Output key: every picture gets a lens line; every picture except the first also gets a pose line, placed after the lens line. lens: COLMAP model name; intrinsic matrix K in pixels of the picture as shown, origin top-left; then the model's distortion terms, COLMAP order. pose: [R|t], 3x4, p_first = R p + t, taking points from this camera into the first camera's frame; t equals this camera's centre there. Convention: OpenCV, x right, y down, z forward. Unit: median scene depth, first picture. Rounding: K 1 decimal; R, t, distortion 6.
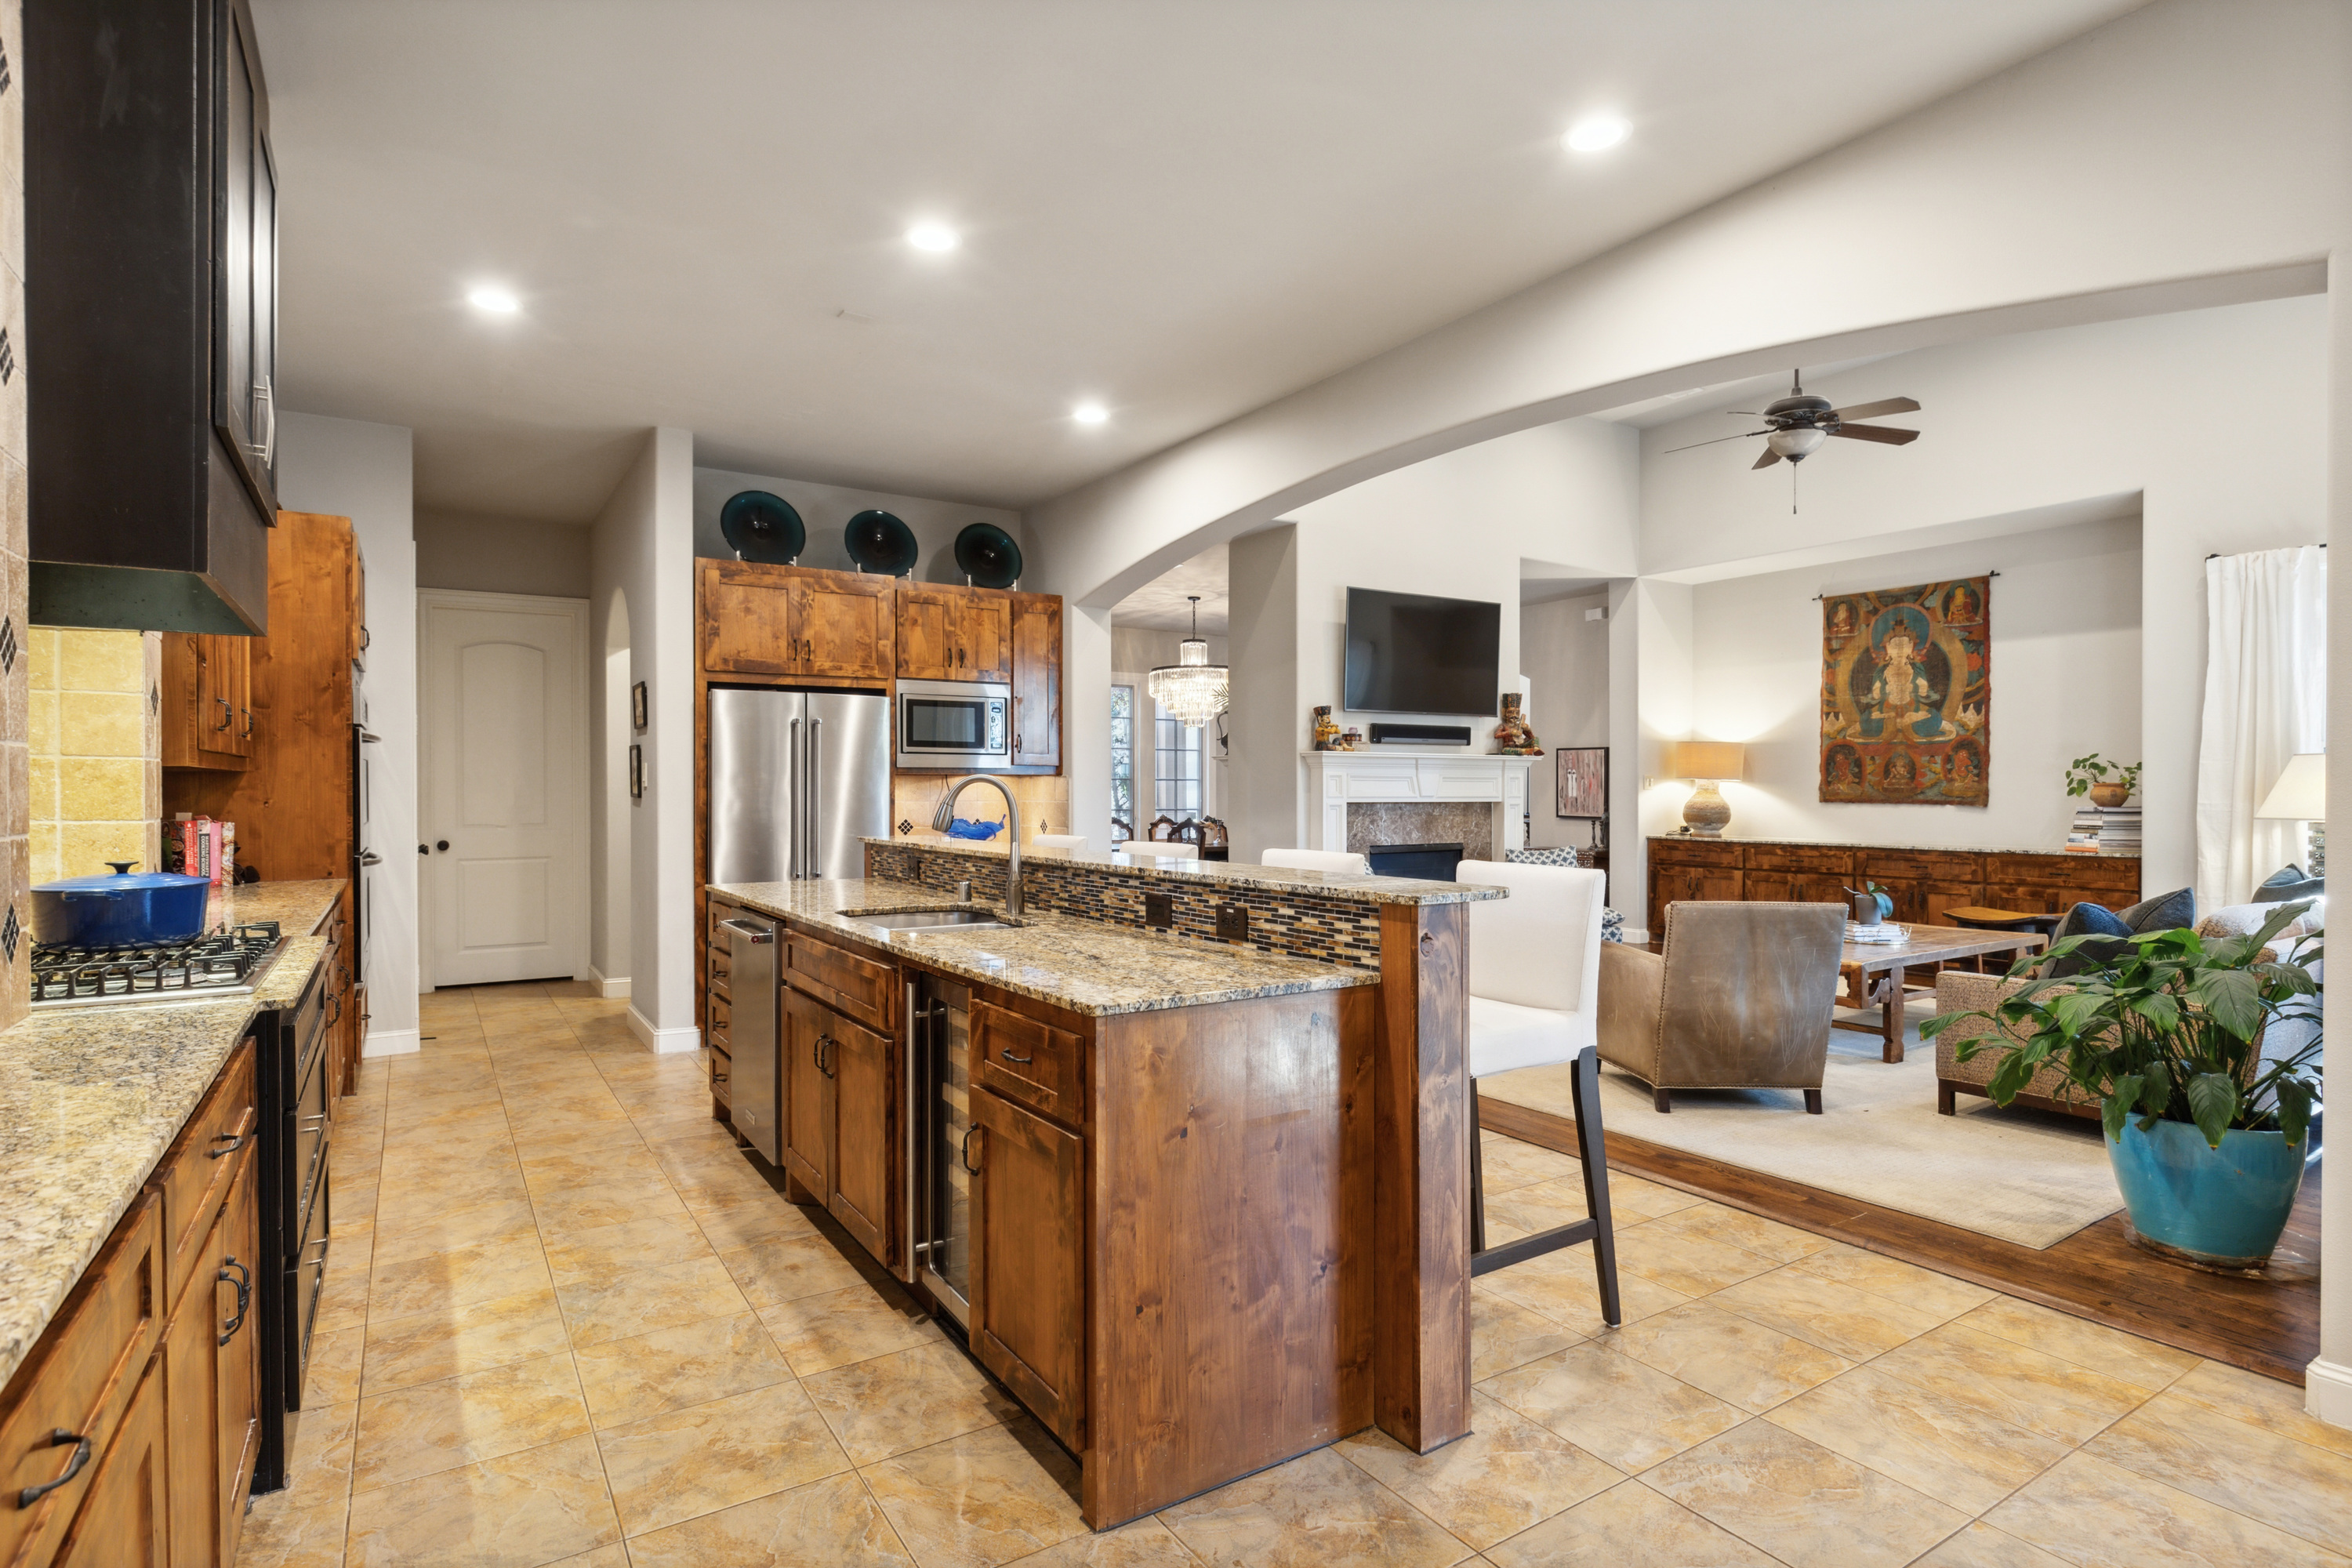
lens RADIAL K [[1184.5, 0, 1164.1], [0, 1184.5, 794.0], [0, 0, 1]] dist [-0.001216, -0.000102]
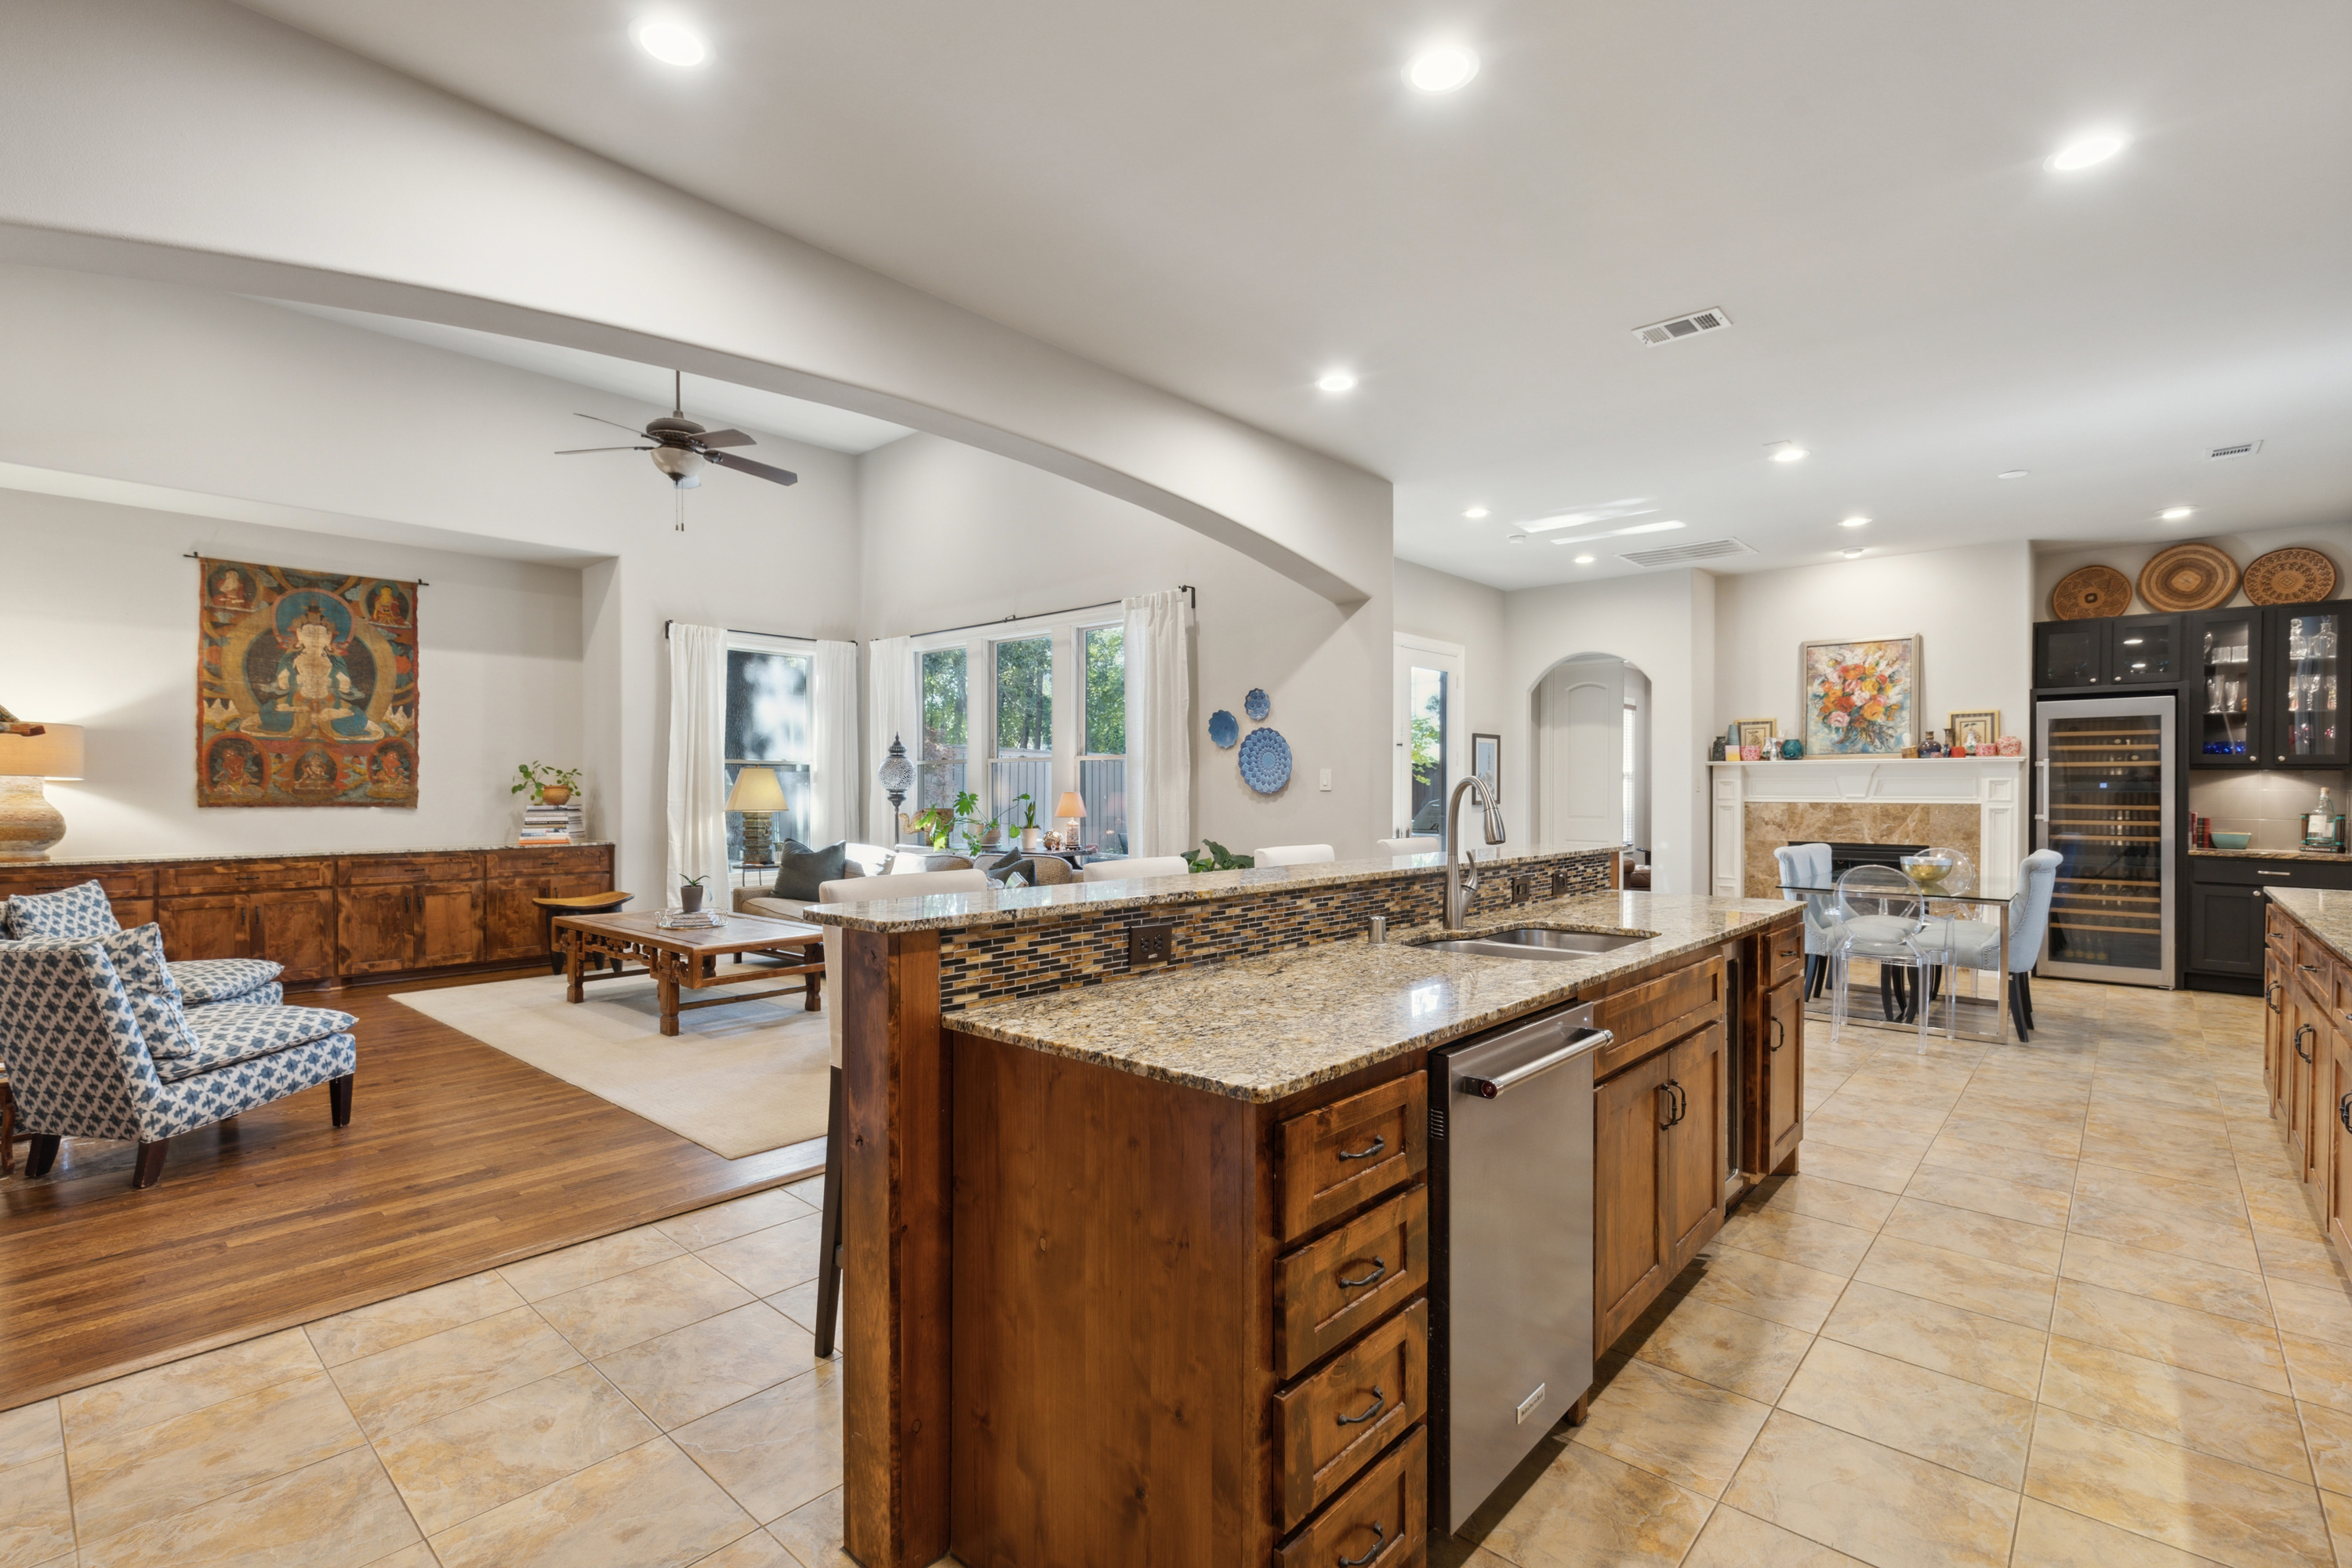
lens RADIAL K [[1066.1, 0, 1163.8], [0, 1066.1, 797.1], [0, 0, 1]] dist [0.005412, -0.000352]
pose [[-0.263543, -0.006966, 0.964623, -0.448699], [0.003192, 0.999962, 0.008093, -0.004922], [-0.964642, 0.005212, -0.263511, 0.748165]]
